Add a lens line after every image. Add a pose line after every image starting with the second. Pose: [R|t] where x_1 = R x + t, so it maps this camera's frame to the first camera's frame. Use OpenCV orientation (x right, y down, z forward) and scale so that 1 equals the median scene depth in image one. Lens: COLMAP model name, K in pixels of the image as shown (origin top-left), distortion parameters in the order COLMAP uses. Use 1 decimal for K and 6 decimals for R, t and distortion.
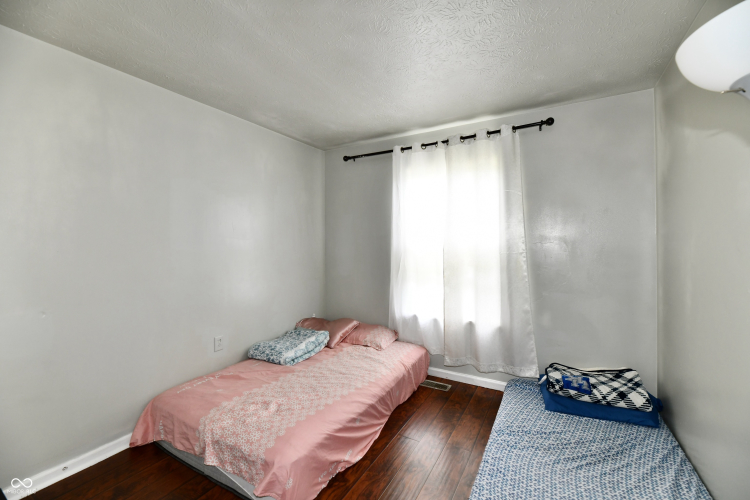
lens RADIAL K [[306.7, 0, 381.8], [0, 306.7, 248.0], [0, 0, 1]] dist [-0.002841, -0.003144]
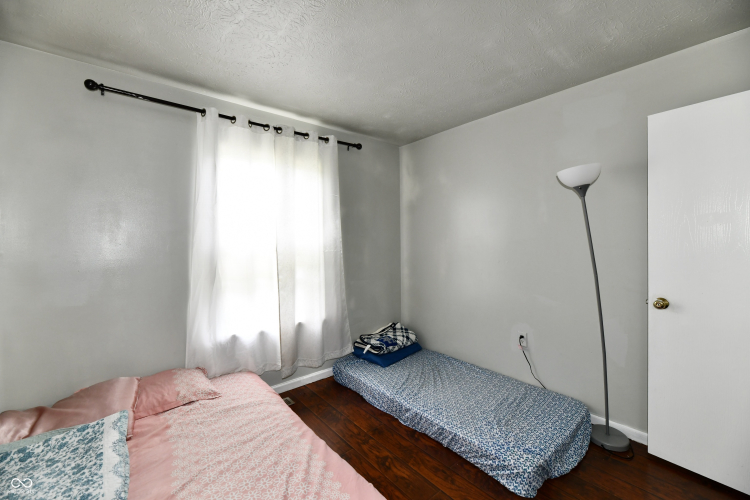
lens RADIAL K [[306.7, 0, 381.8], [0, 306.7, 246.0], [0, 0, 1]] dist [-0.002841, -0.003144]
pose [[0.339030, -0.016525, 0.940630, -0.564801], [0.017455, 0.999784, 0.011273, -0.011243], [-0.940614, 0.012597, 0.339245, 0.438849]]
